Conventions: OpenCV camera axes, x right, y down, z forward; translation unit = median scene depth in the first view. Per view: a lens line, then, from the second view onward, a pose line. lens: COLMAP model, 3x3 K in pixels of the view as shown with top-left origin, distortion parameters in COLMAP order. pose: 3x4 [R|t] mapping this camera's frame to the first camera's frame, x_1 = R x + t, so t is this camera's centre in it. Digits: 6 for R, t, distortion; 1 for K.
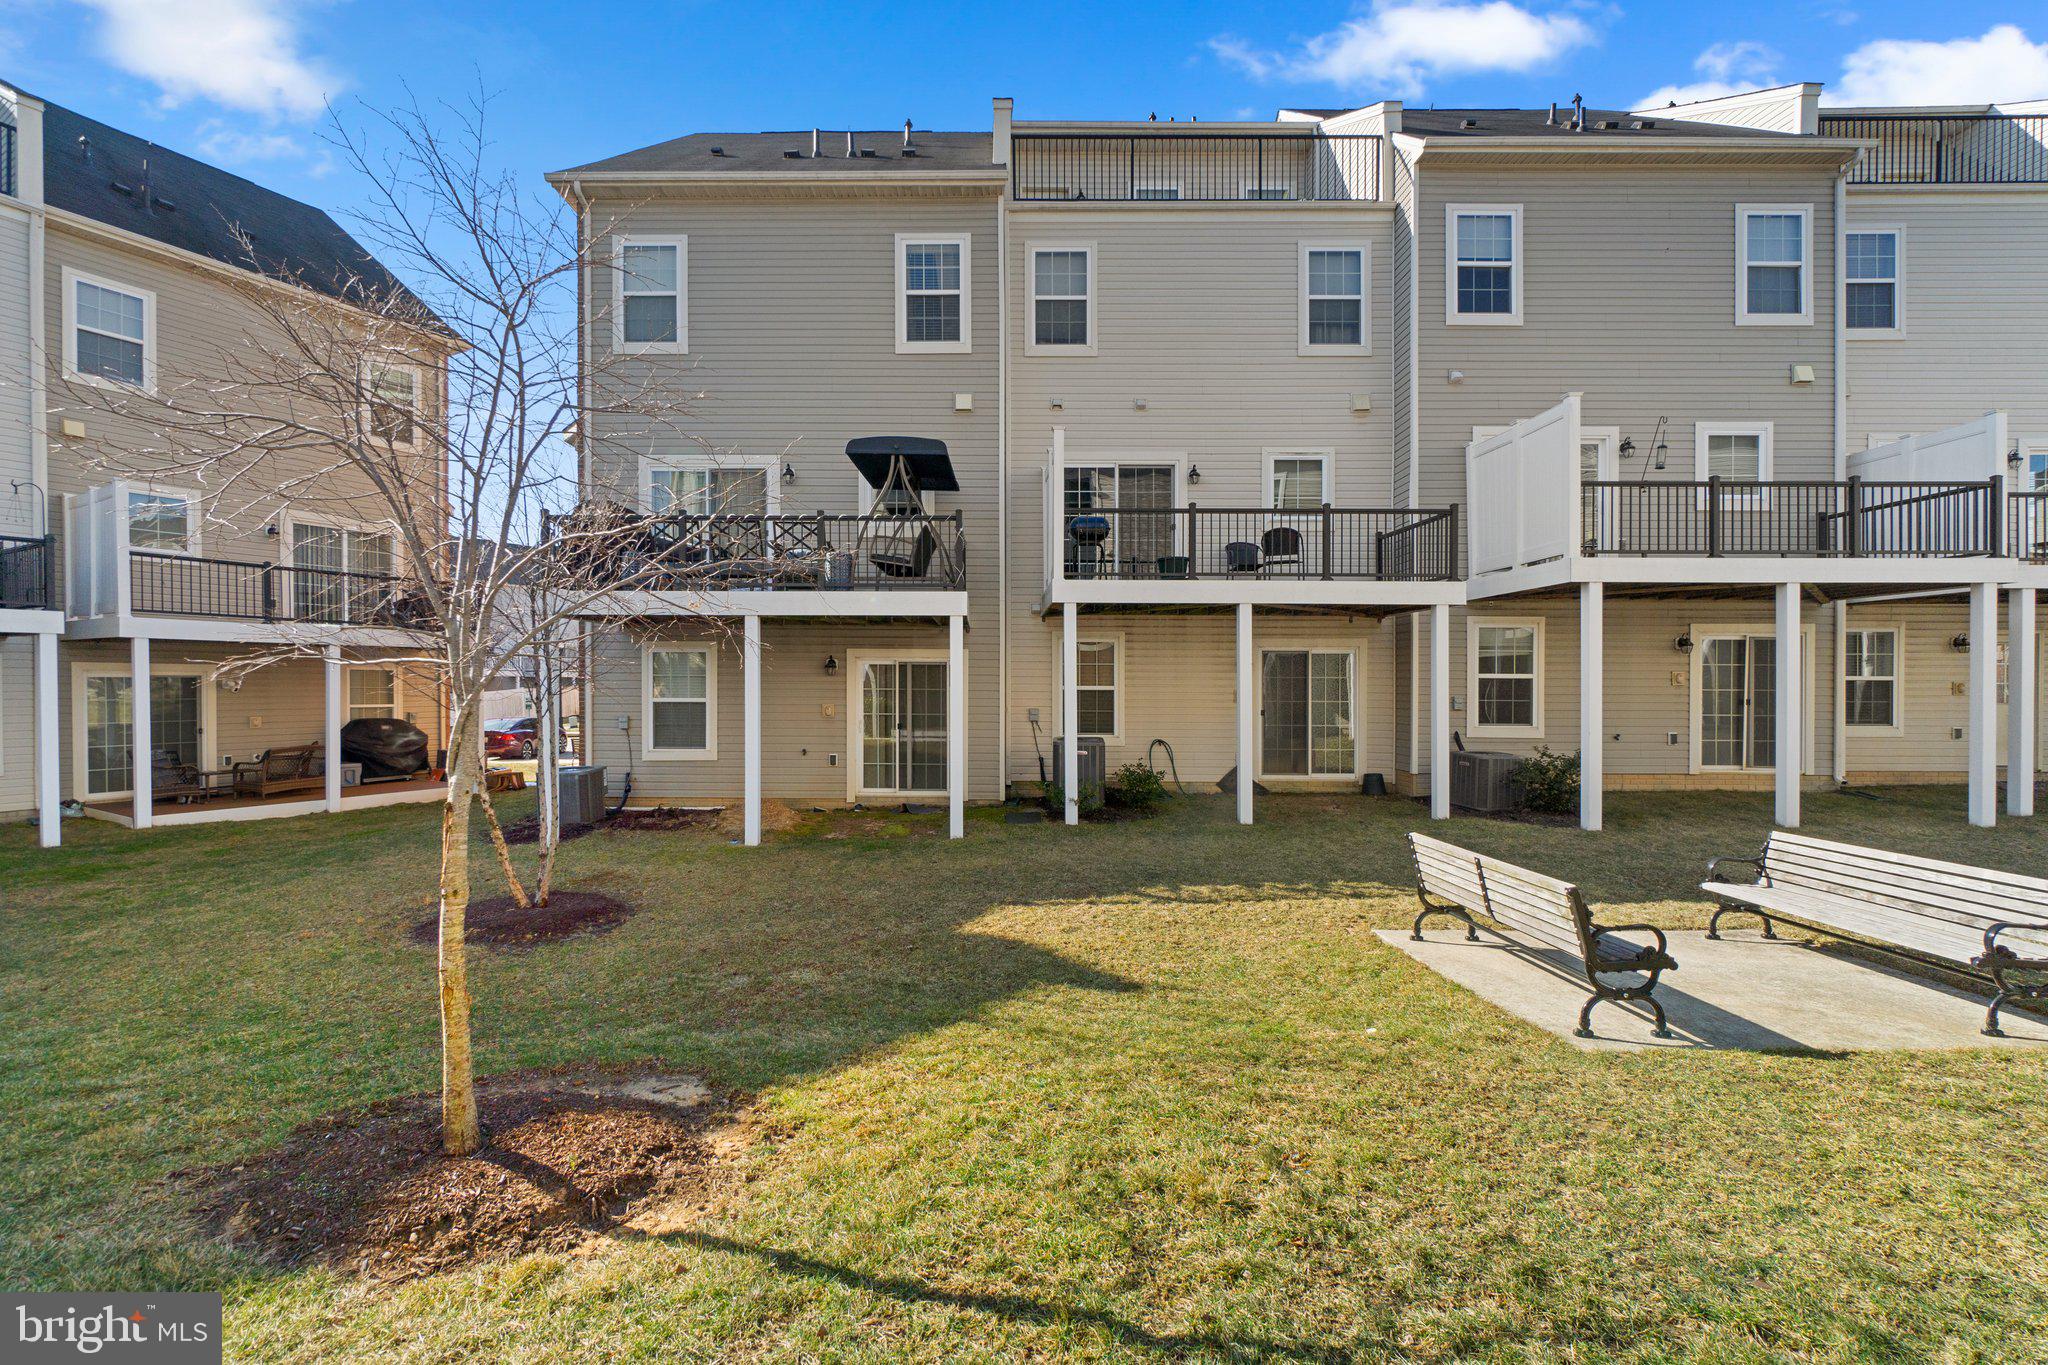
lens RADIAL K [[877.8, 0, 1015.7], [0, 877.8, 685.5], [0, 0, 1]] dist [-0.003122, 0.001024]
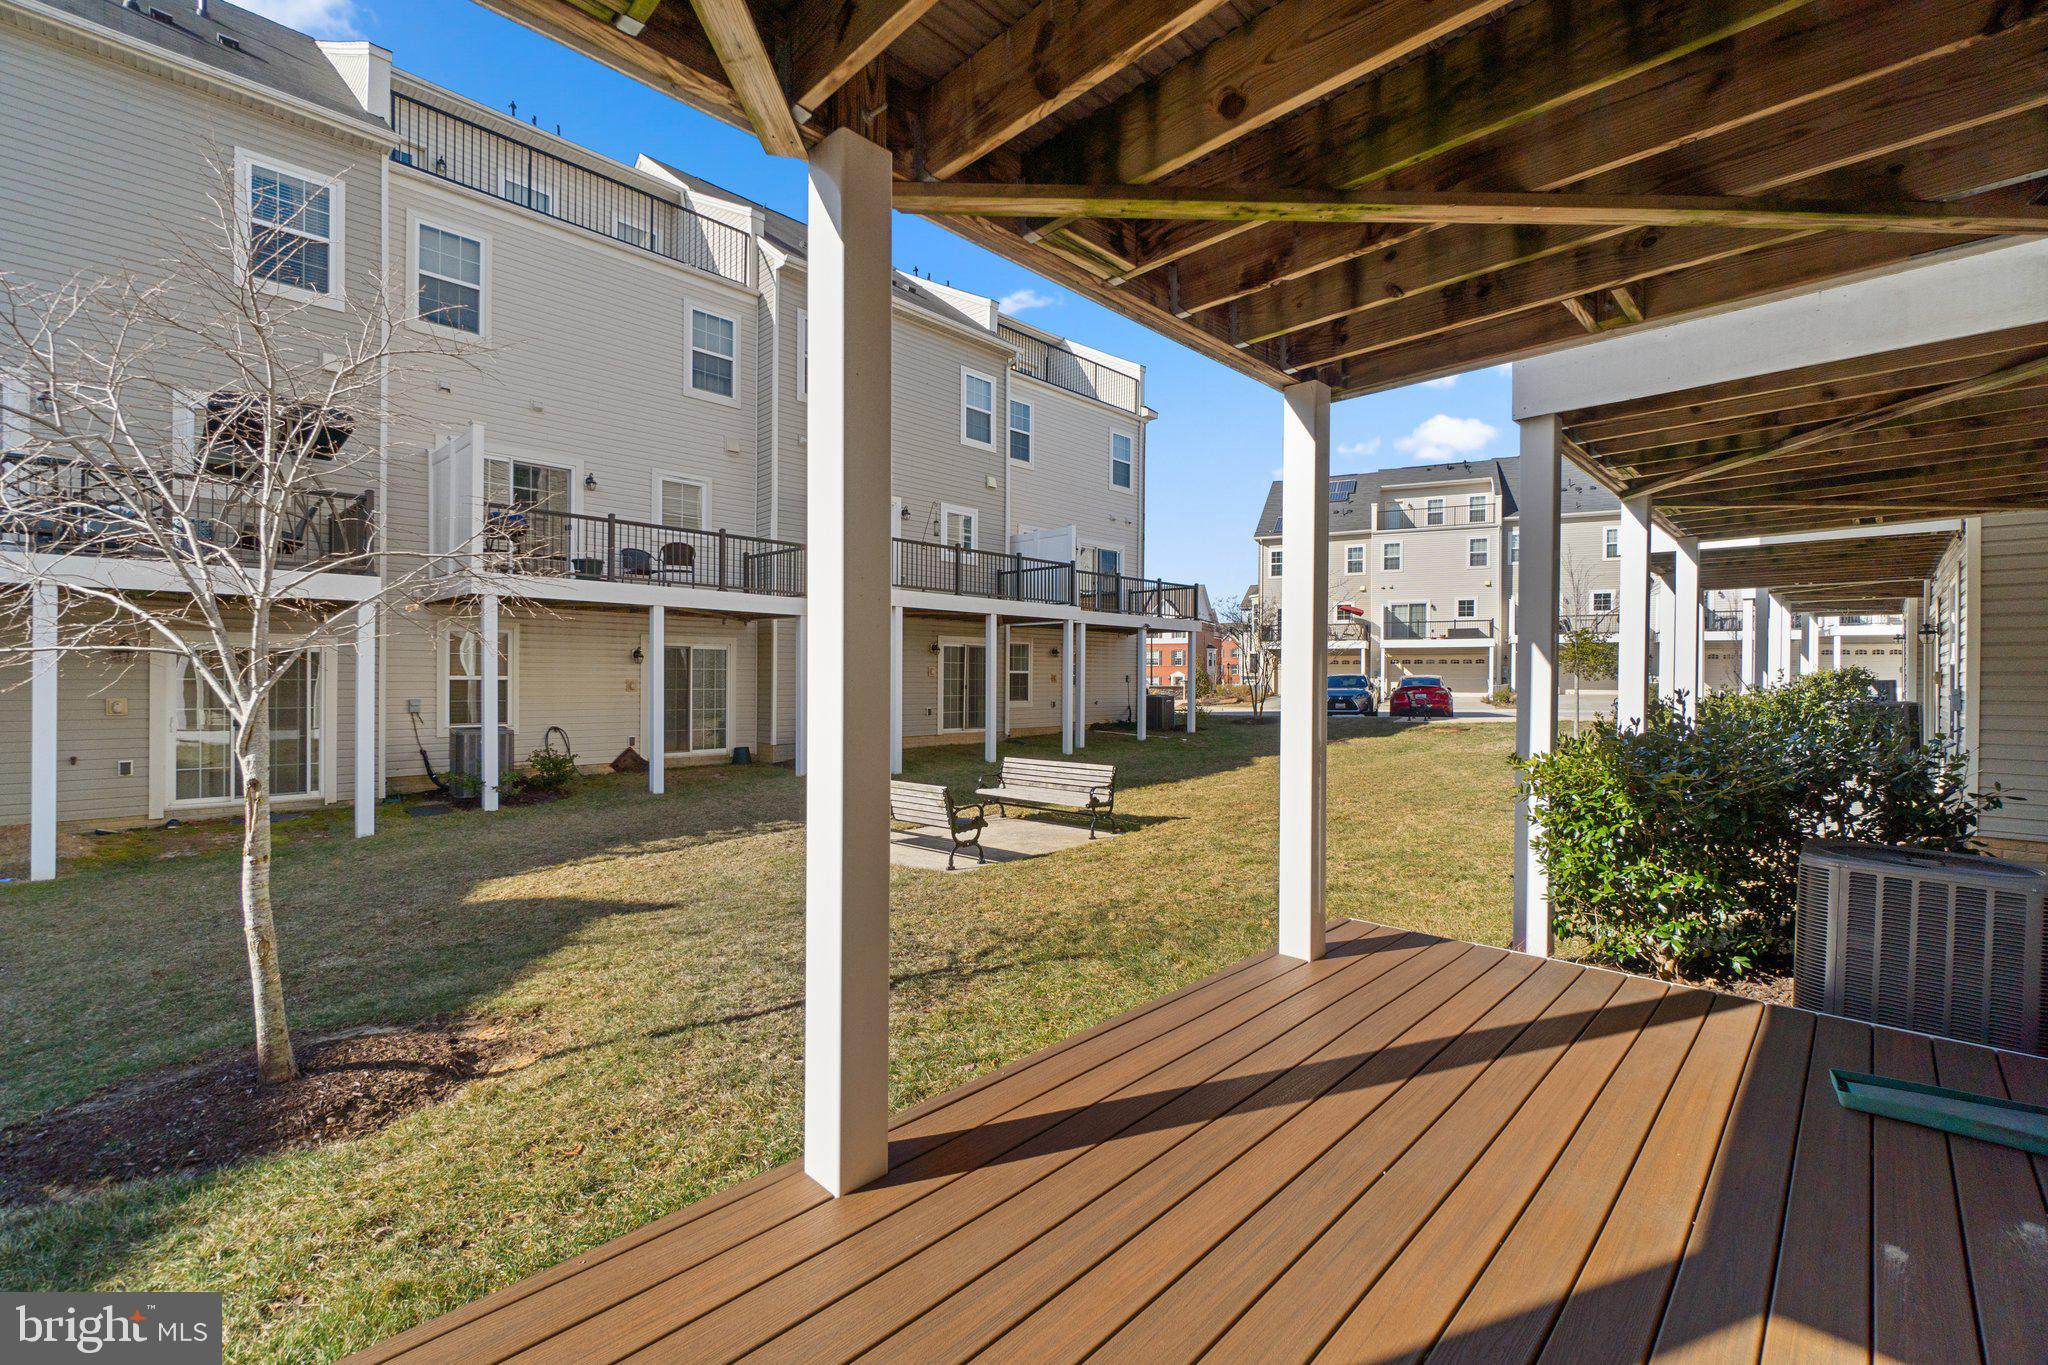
lens RADIAL K [[877.8, 0, 1015.7], [0, 877.8, 685.5], [0, 0, 1]] dist [-0.003122, 0.001024]
pose [[0.689573, -0.006659, 0.724186, -0.238556], [-0.001147, 0.999946, 0.010287, 0.000243], [-0.724216, -0.007924, 0.689528, -0.144174]]
